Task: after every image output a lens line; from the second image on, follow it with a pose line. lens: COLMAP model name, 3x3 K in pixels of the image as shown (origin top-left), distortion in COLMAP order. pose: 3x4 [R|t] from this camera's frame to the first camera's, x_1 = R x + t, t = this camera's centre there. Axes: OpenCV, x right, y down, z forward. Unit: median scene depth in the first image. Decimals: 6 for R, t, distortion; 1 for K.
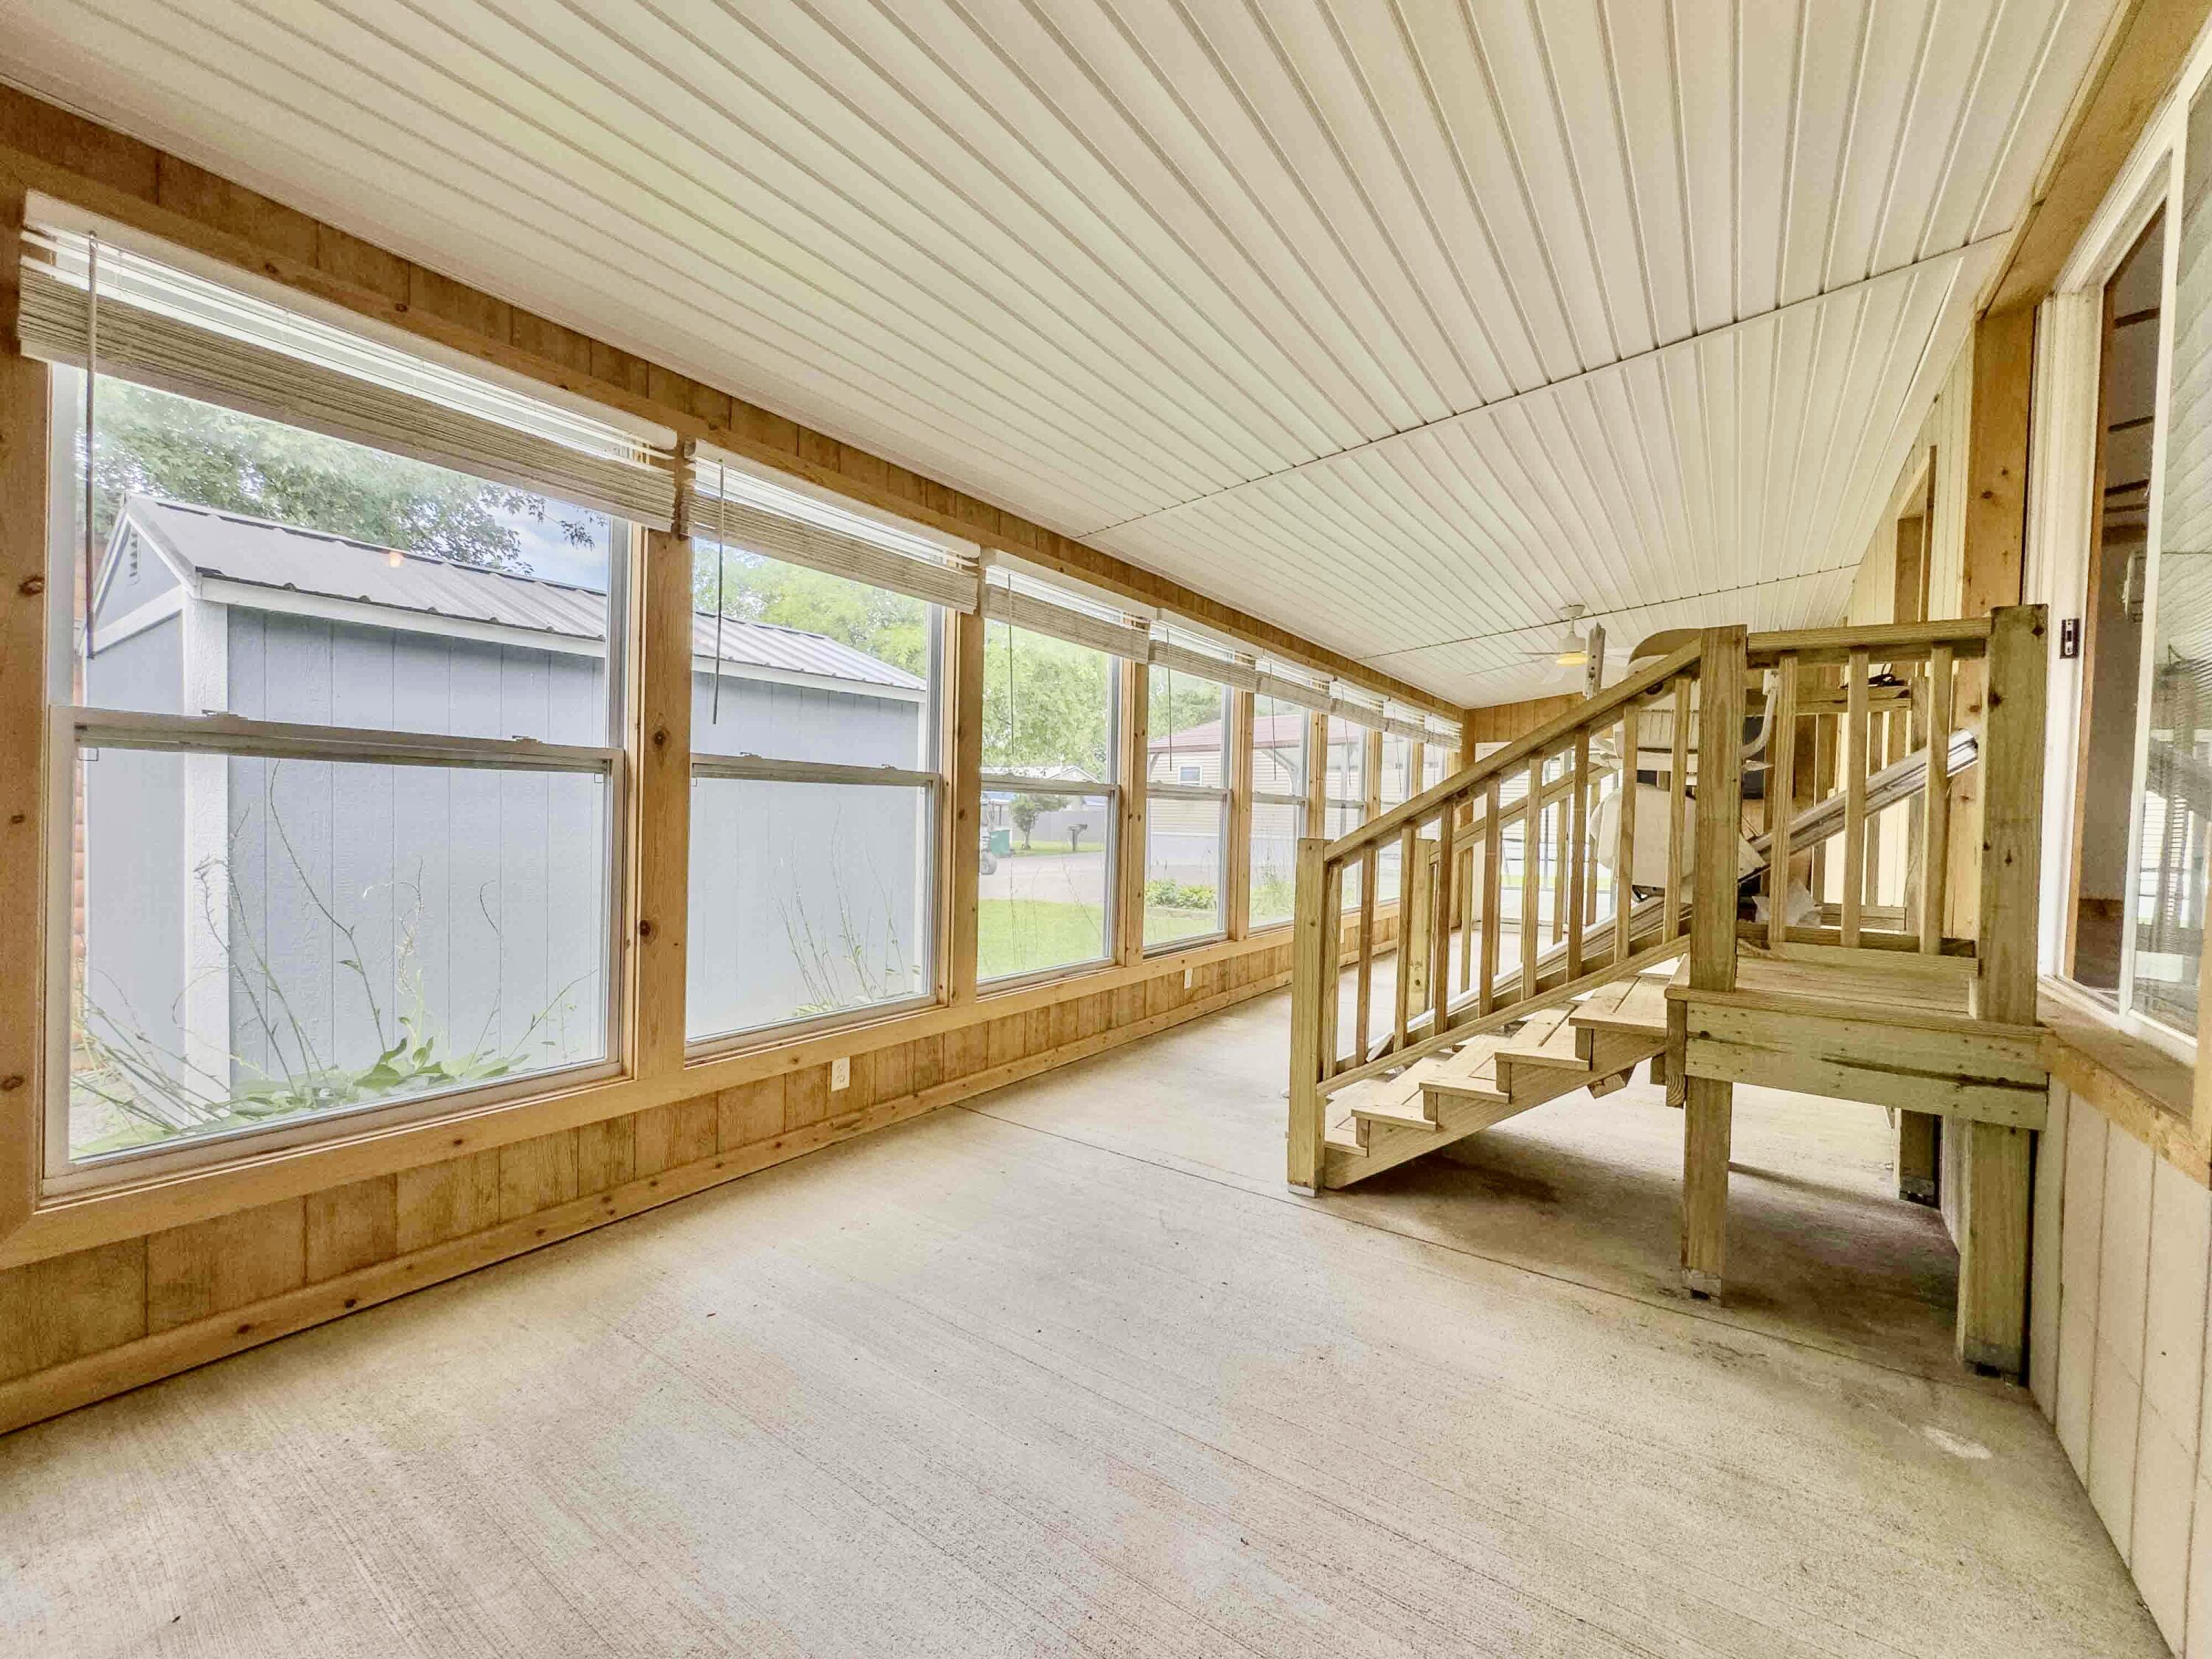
lens RADIAL K [[891.7, 0, 1112.6], [0, 891.7, 836.0], [0, 0, 1]] dist [-0.004262, 0.000798]
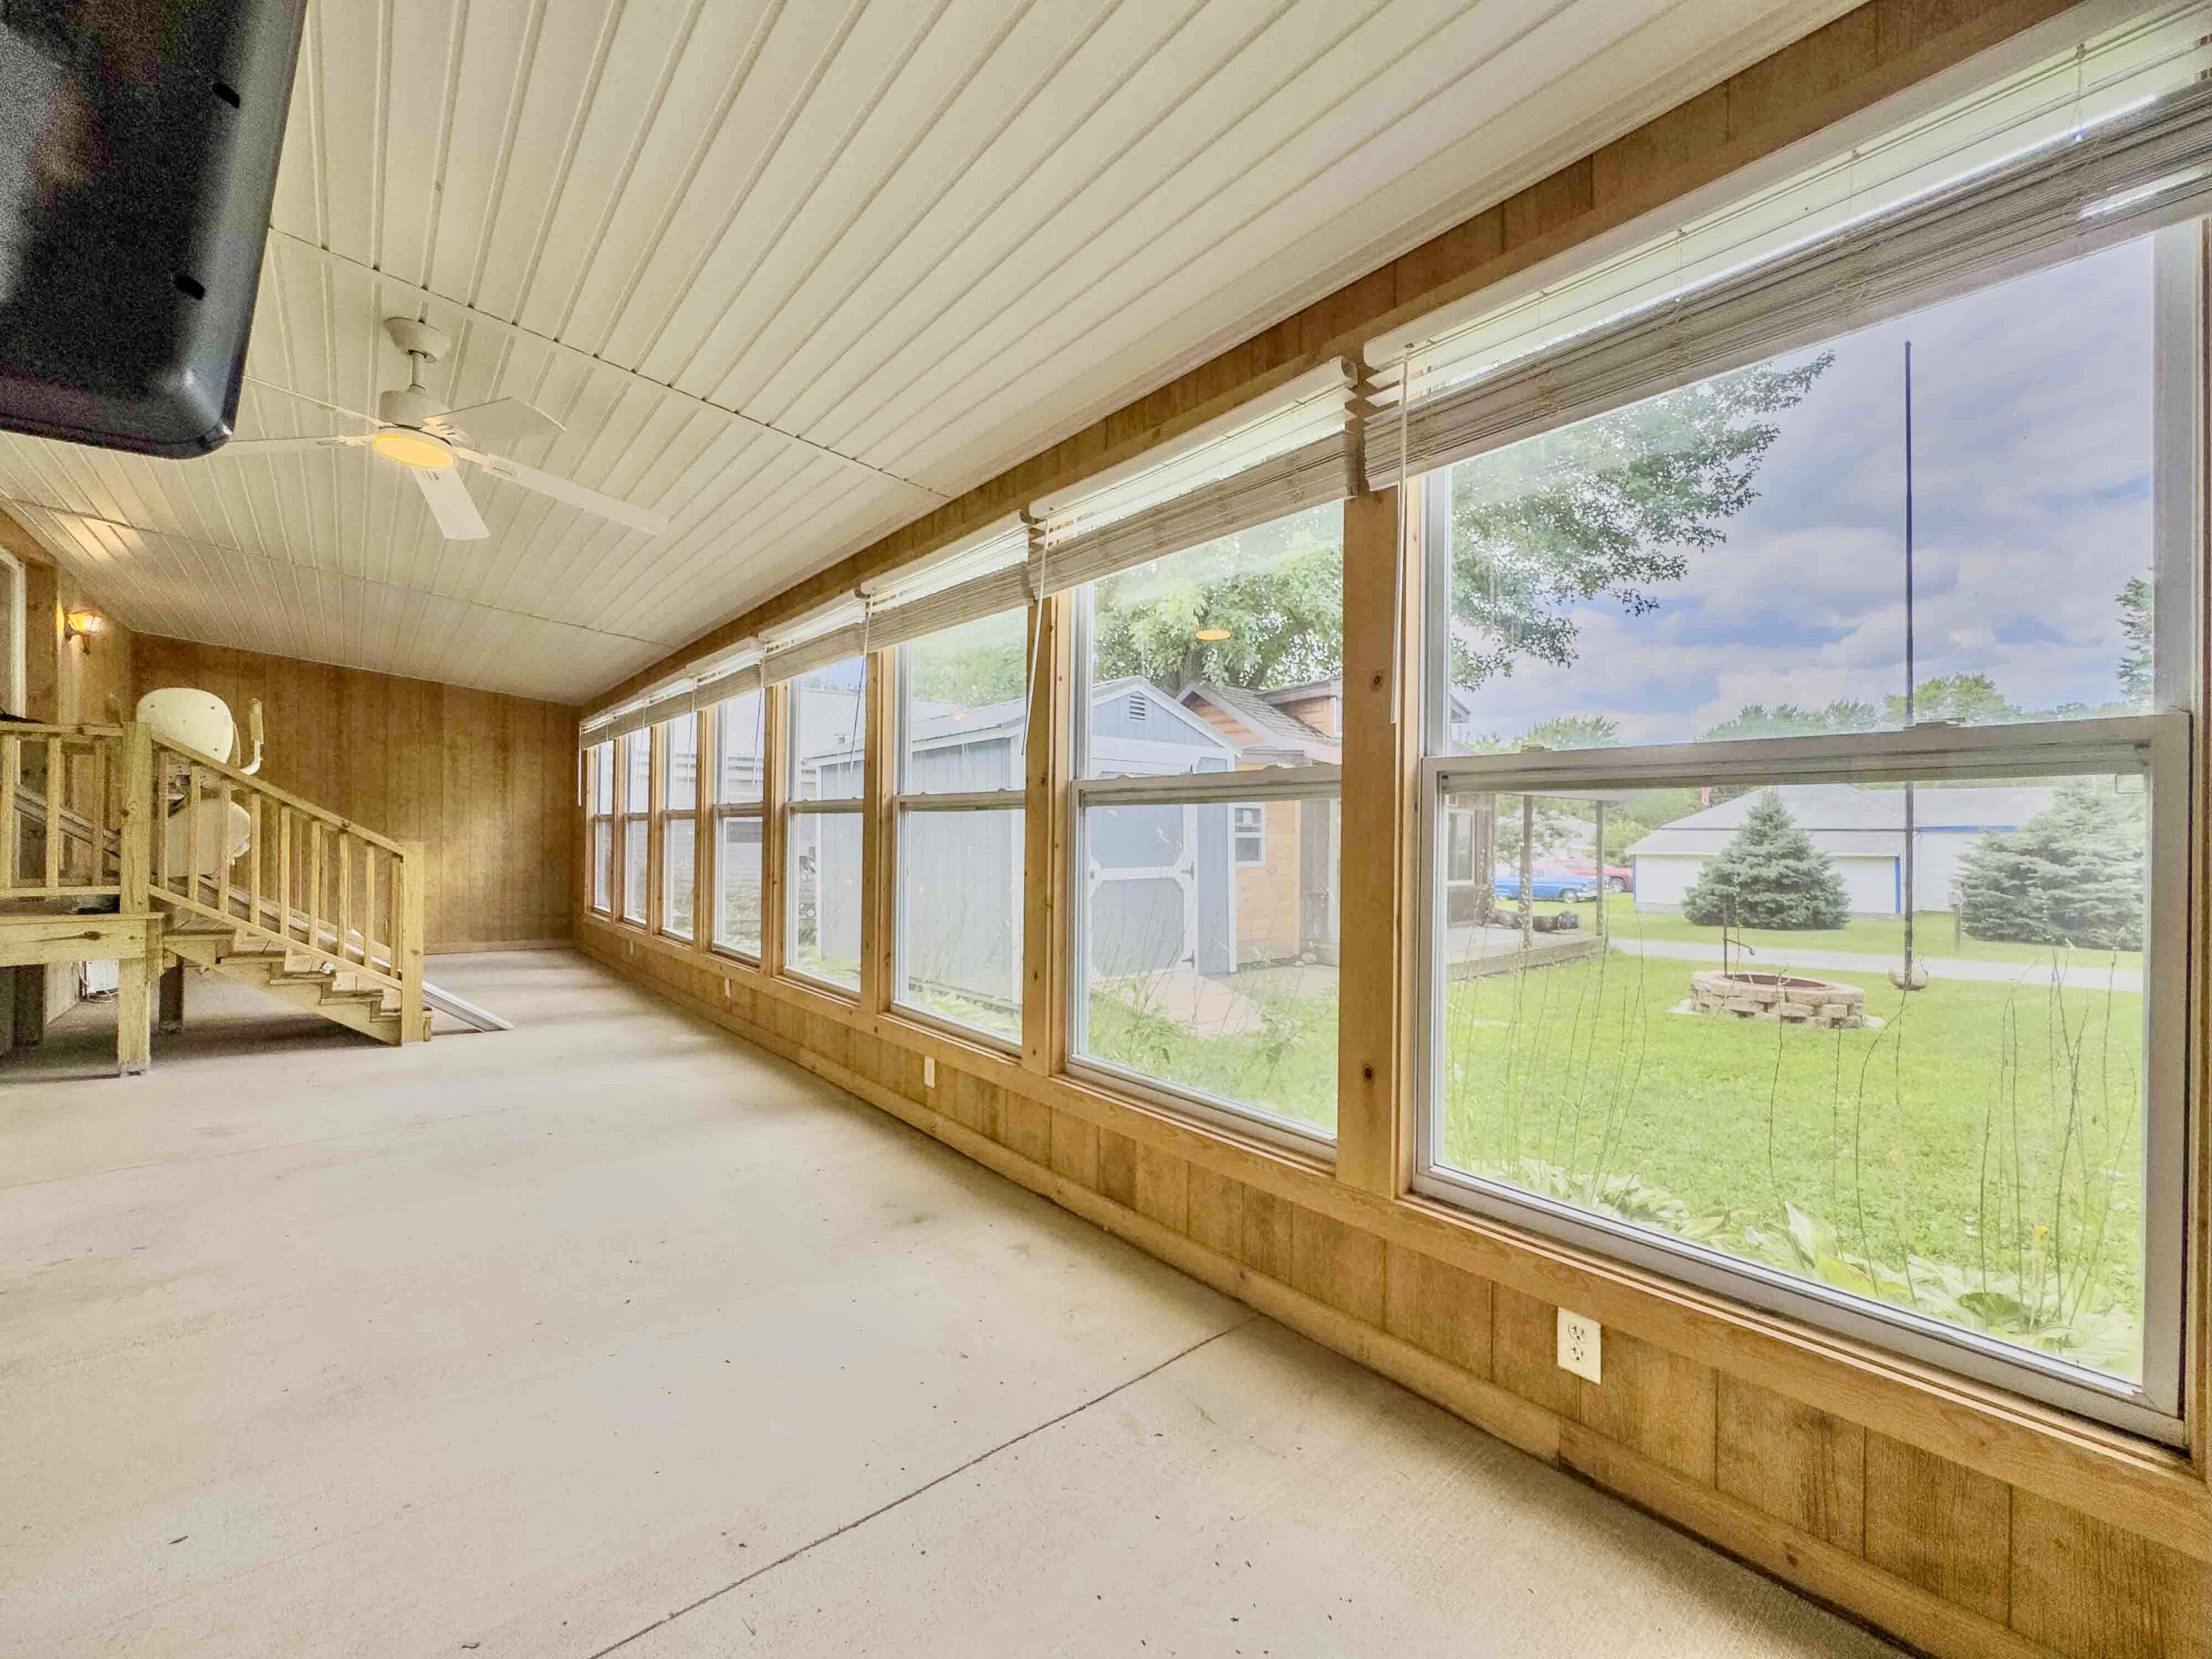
lens RADIAL K [[891.7, 0, 1111.7], [0, 891.7, 829.8], [0, 0, 1]] dist [-0.004262, 0.000798]
pose [[-0.231544, -0.035856, -0.972163, 1.308108], [-0.036069, 0.998950, -0.028254, -0.024839], [0.972156, 0.028523, -0.232594, 2.564786]]
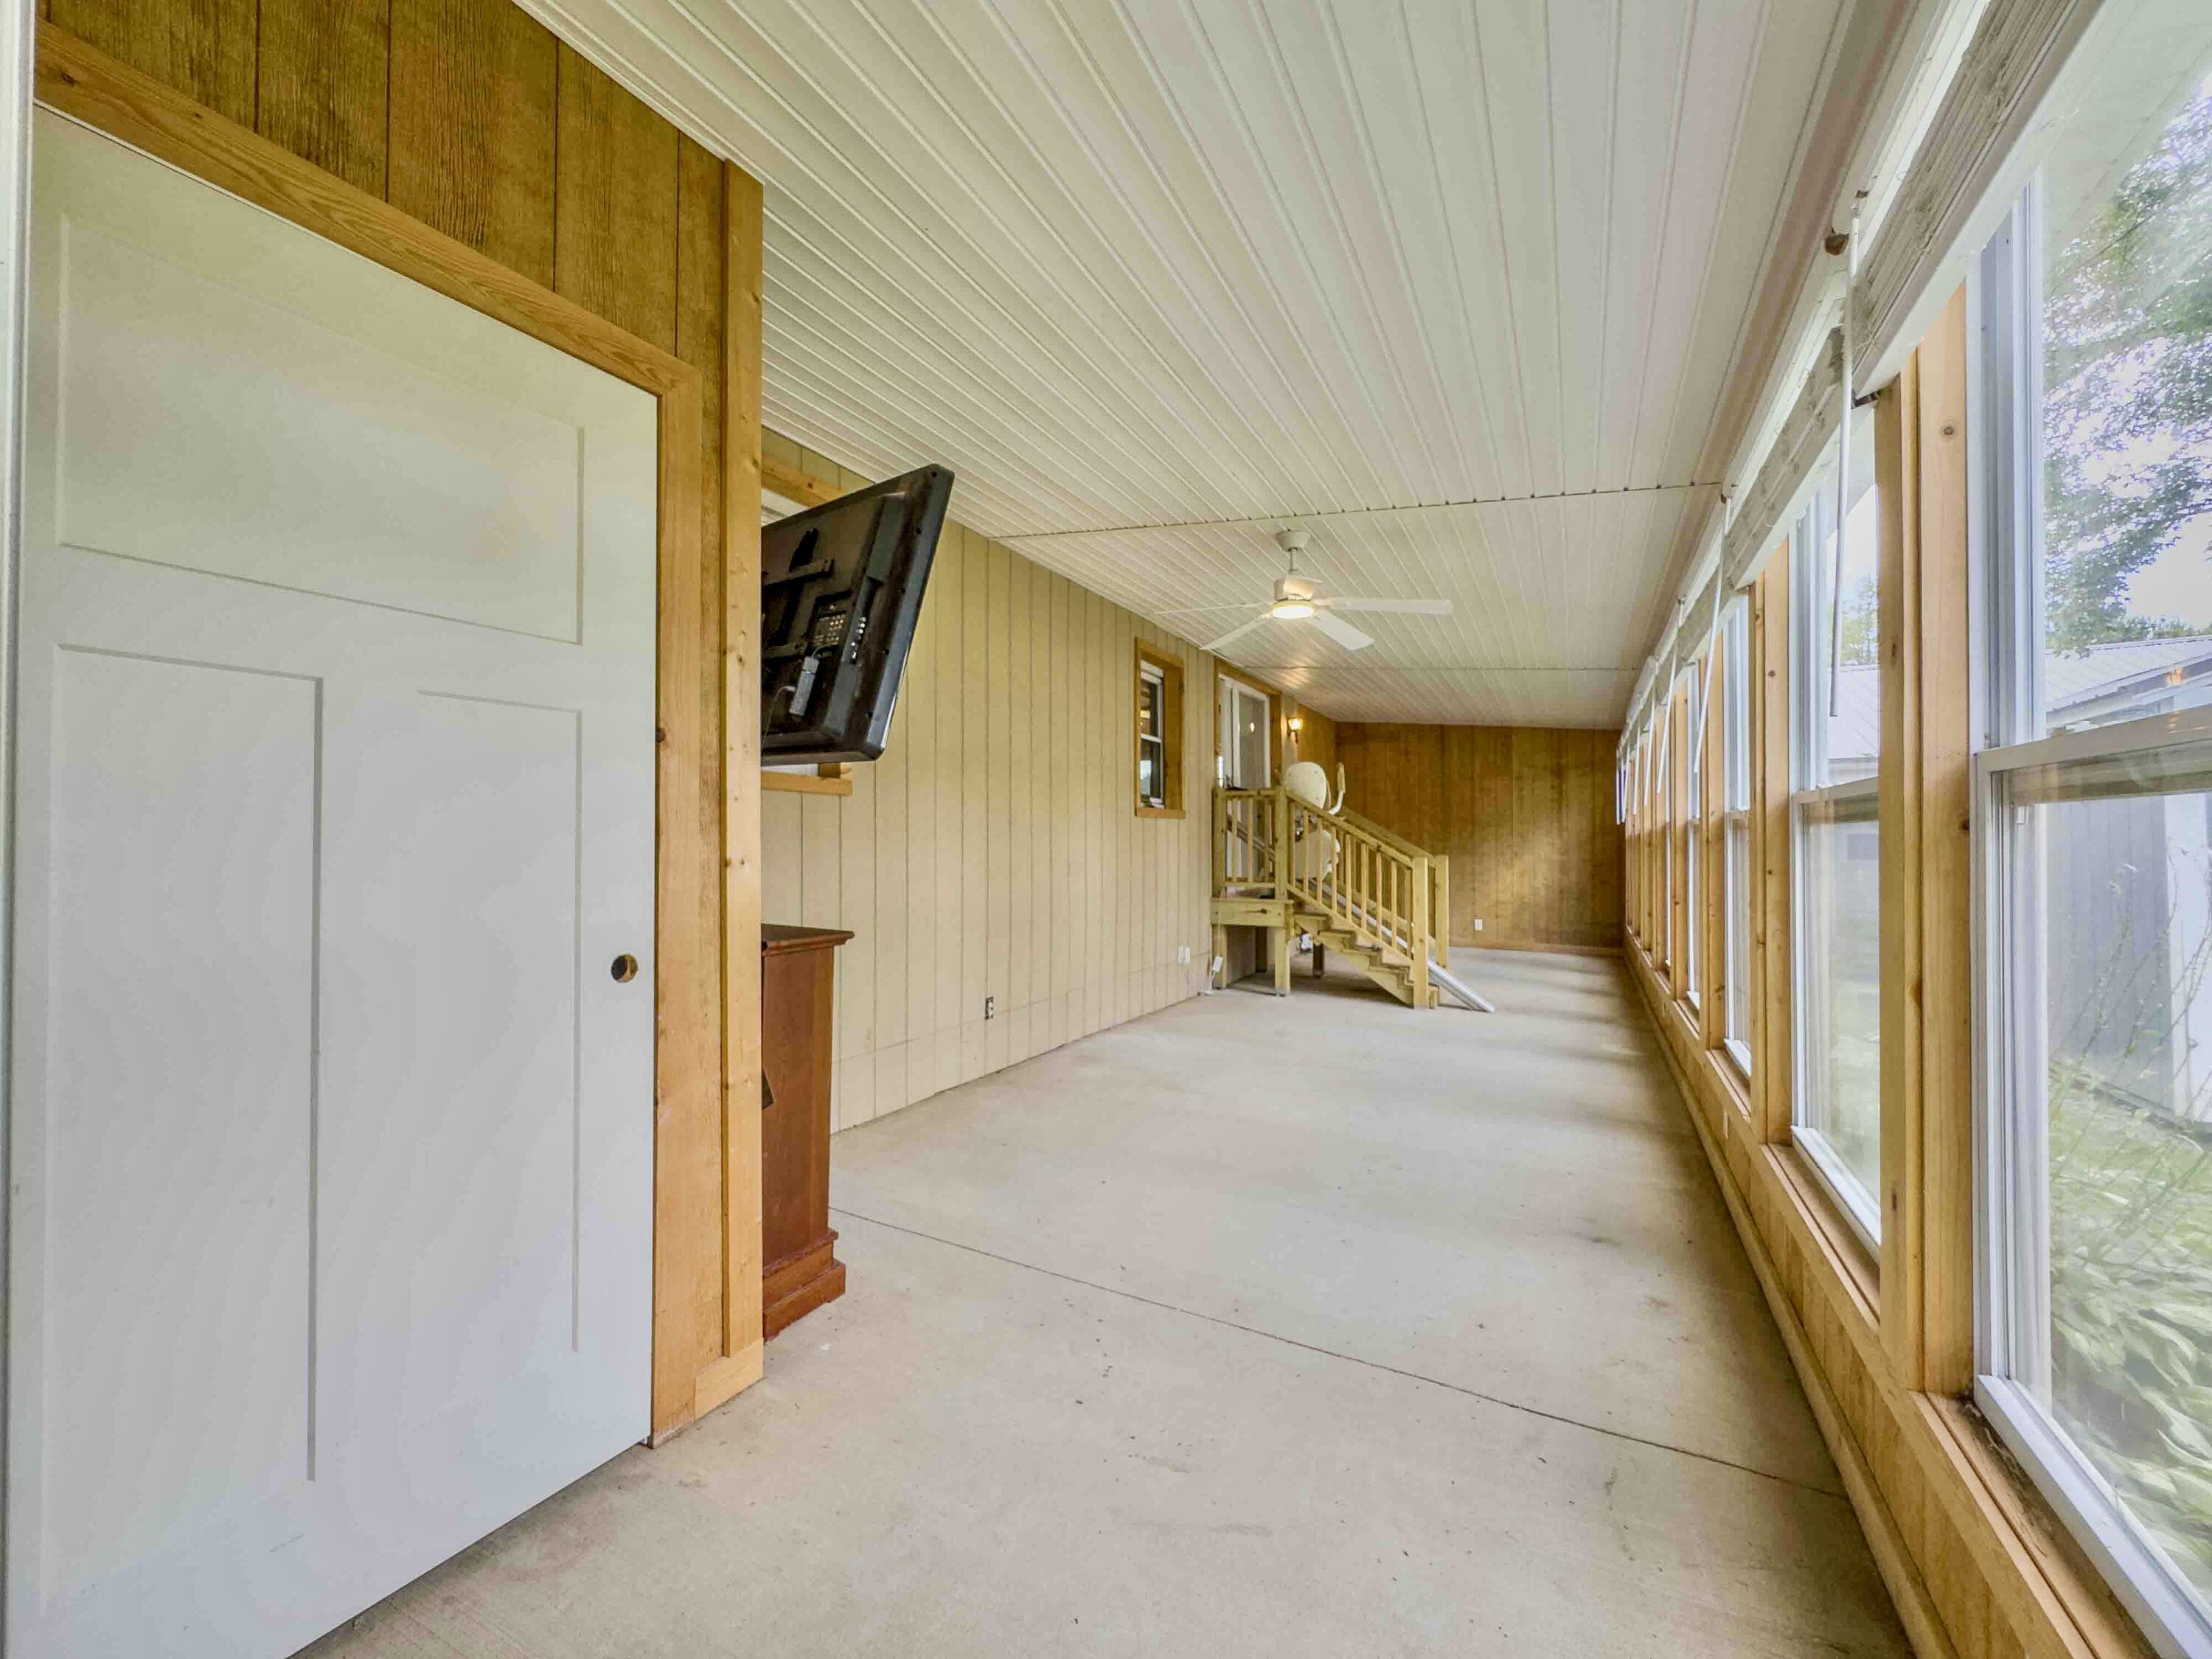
lens RADIAL K [[891.7, 0, 1091.0], [0, 891.7, 824.5], [0, 0, 1]] dist [-0.004262, 0.000798]
pose [[-0.991586, -0.031234, -0.125625, 1.133575], [-0.031180, 0.999511, -0.002395, -0.049880], [0.125639, 0.001542, -0.992075, 2.945437]]
